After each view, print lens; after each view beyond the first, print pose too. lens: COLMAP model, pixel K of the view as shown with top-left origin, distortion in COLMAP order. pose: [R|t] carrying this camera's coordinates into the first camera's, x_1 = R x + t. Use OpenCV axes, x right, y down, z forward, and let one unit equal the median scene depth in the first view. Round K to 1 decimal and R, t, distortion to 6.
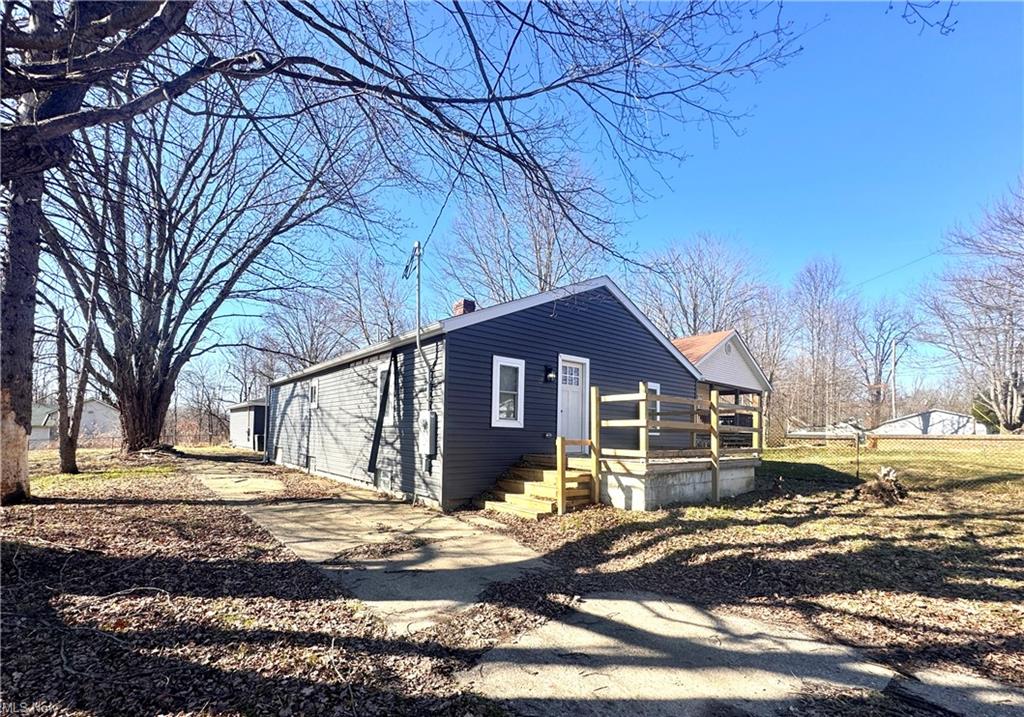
lens RADIAL K [[447.5, 0, 442.6], [0, 447.5, 400.3], [0, 0, 1]] dist [-0.000069, 0.000025]
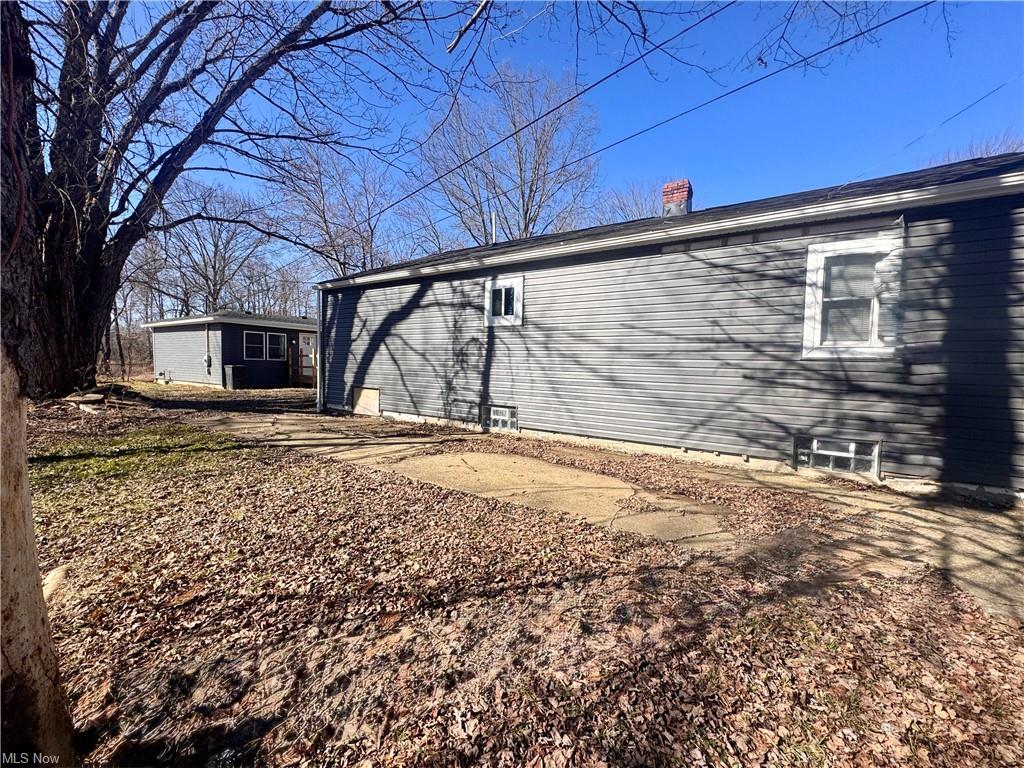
lens RADIAL K [[427.3, 0, 512.0], [0, 427.3, 384.0], [0, 0, 1]] dist [-0.000656, 0.000029]
pose [[0.936059, -0.016371, 0.351462, -0.452016], [-0.028153, 0.992229, 0.121197, 0.023903], [-0.350715, -0.123342, 0.928324, 0.429051]]
